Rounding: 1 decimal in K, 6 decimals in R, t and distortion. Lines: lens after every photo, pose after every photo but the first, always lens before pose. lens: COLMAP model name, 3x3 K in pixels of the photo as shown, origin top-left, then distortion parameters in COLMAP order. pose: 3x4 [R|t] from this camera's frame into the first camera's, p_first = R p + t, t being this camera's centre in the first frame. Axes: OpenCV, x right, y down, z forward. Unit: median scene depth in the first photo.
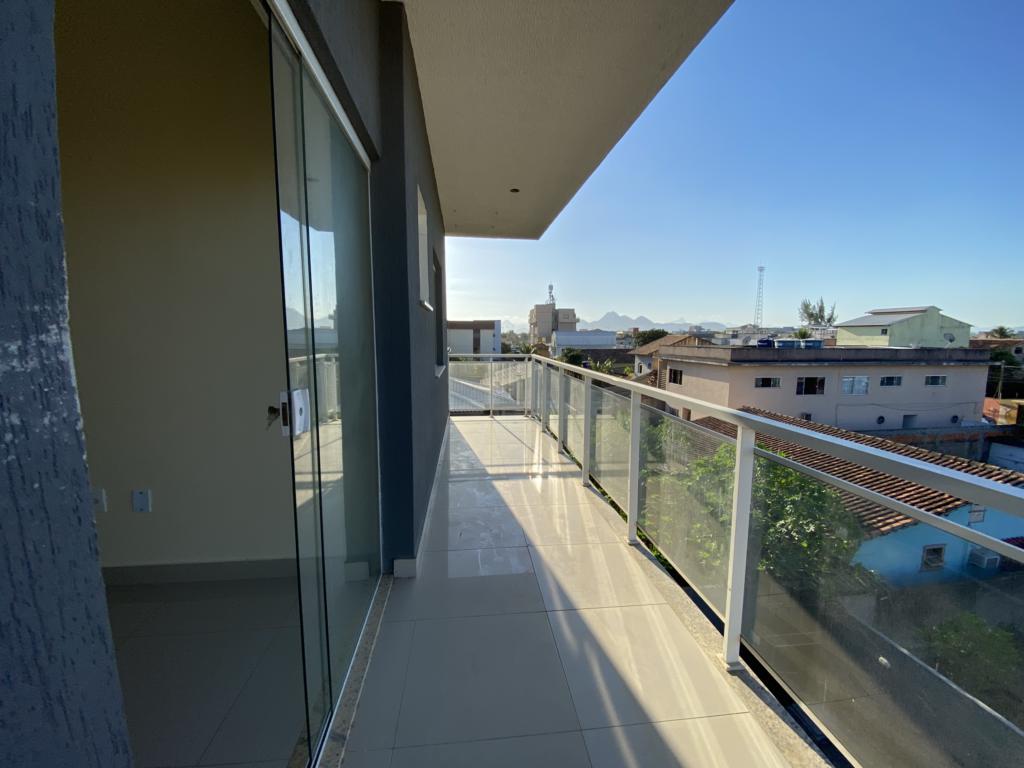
lens RADIAL K [[418.4, 0, 512.4], [0, 418.4, 377.0], [0, 0, 1]] dist [-0.011702, -0.007295]
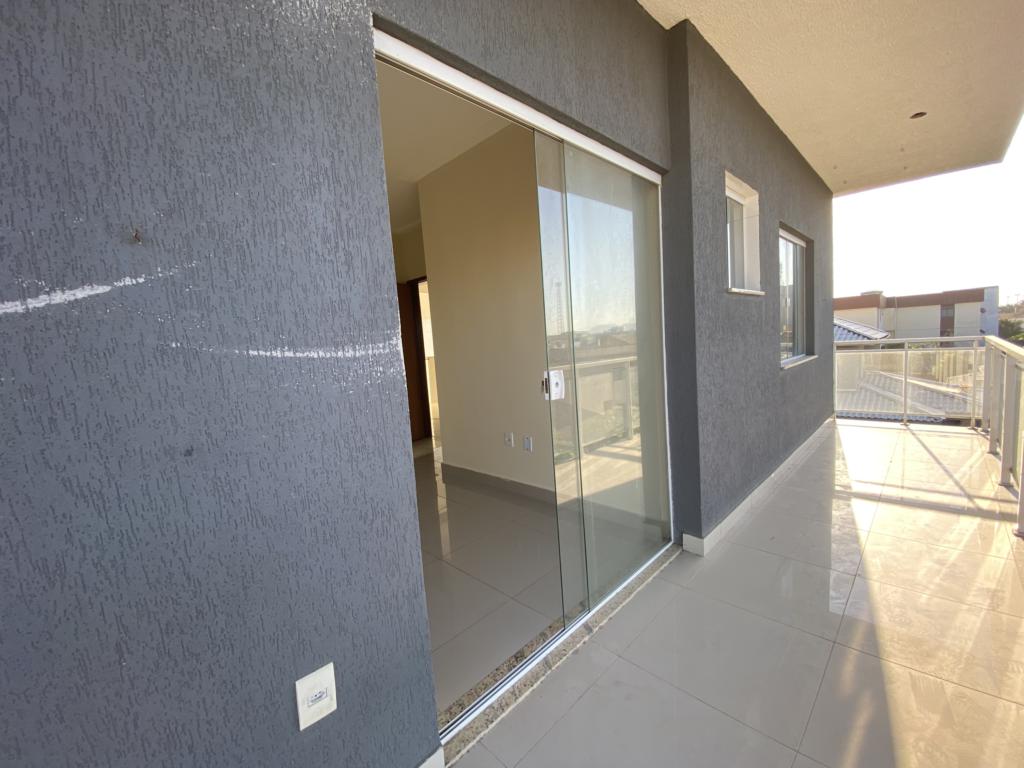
lens RADIAL K [[418.4, 0, 503.3], [0, 418.4, 380.7], [0, 0, 1]] dist [-0.011702, -0.007295]
pose [[0.607948, 0.034850, -0.793211, 0.281521], [-0.013632, 0.999347, 0.033459, 0.011294], [0.793860, -0.009528, 0.608026, -0.029141]]
